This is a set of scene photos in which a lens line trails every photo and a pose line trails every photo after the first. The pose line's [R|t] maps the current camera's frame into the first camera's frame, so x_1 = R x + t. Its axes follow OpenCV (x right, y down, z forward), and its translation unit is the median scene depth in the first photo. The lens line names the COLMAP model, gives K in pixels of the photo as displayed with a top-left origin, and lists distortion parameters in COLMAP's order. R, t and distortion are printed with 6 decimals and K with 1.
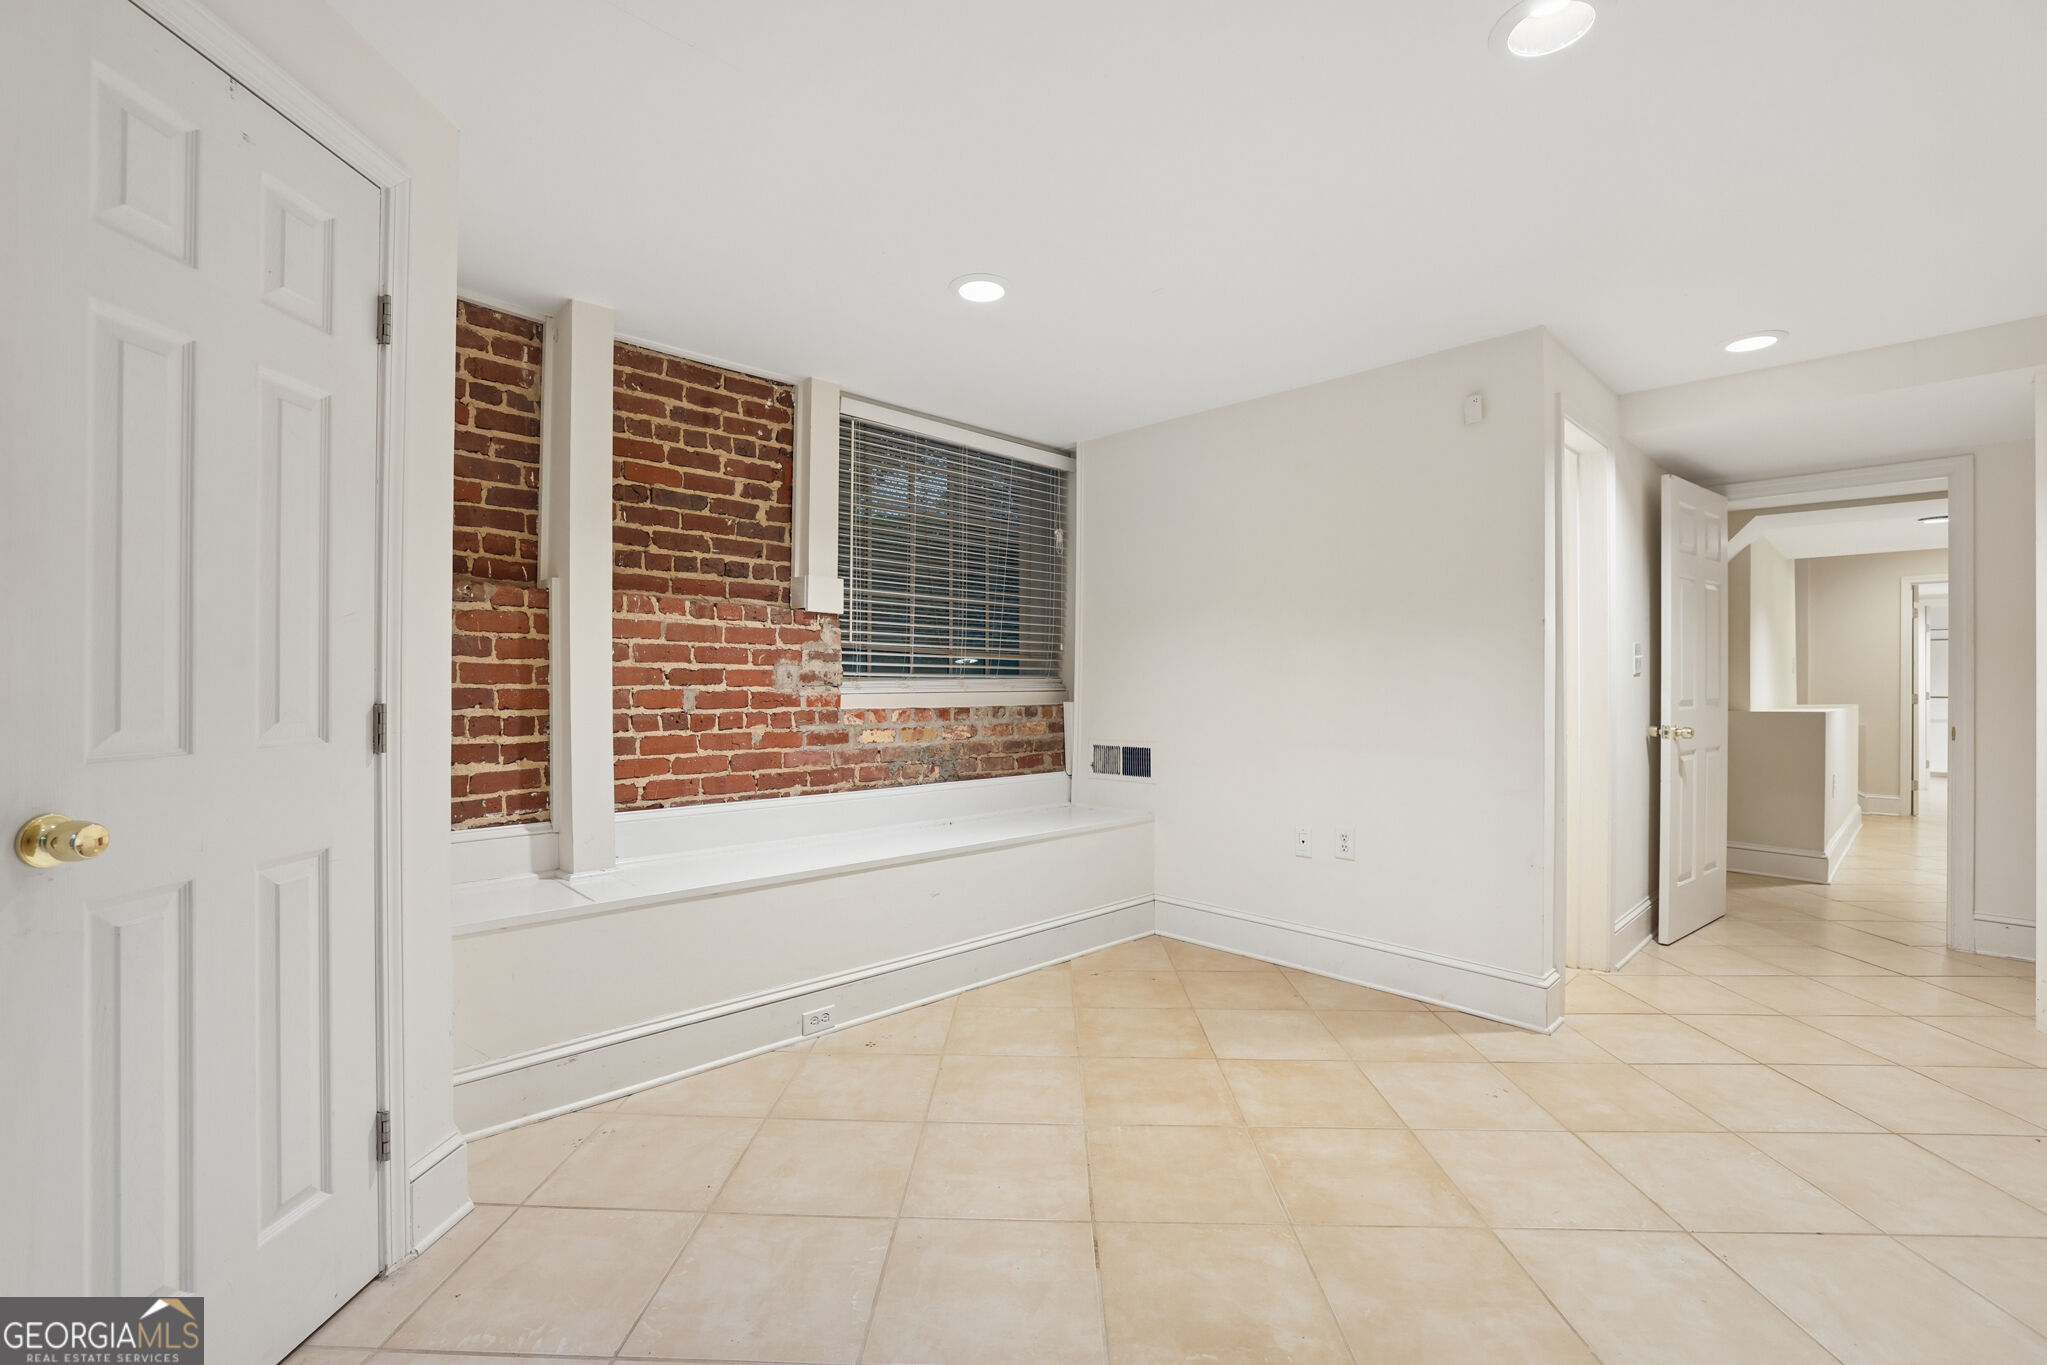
lens RADIAL K [[877.2, 0, 1023.7], [0, 877.2, 661.2], [0, 0, 1]] dist [-0.053567, 0.019110]
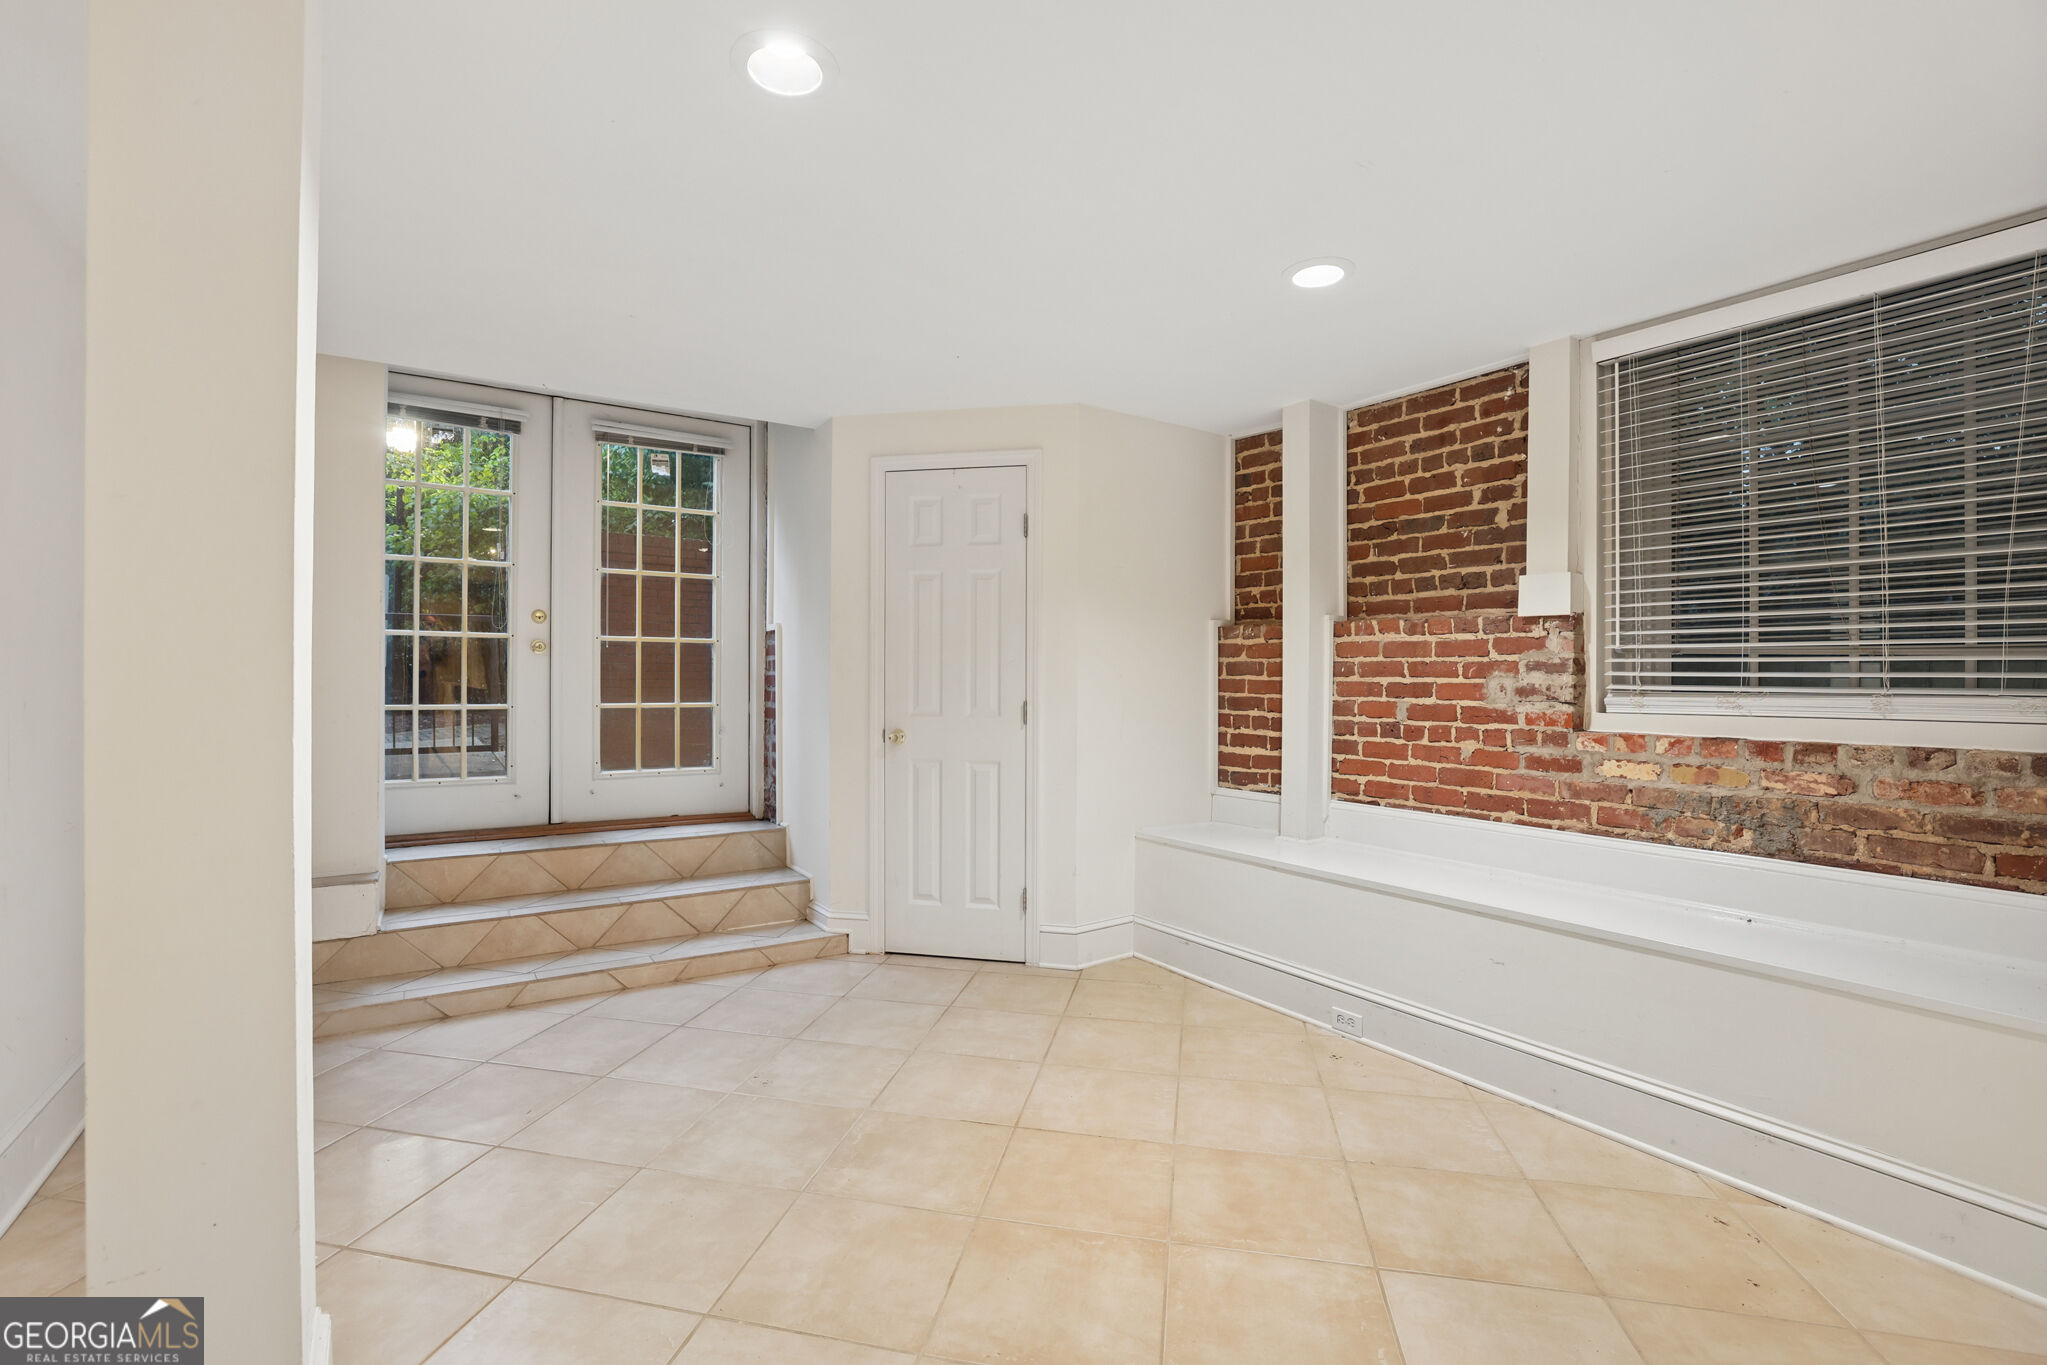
lens RADIAL K [[918.2, 0, 1026.0], [0, 918.2, 661.1], [0, 0, 1]] dist [-0.048227, 0.018004]
pose [[-0.171388, -0.023980, -0.984912, 0.763056], [0.015749, 0.999509, -0.027076, 0.004825], [0.985078, -0.020152, -0.170926, 0.684759]]
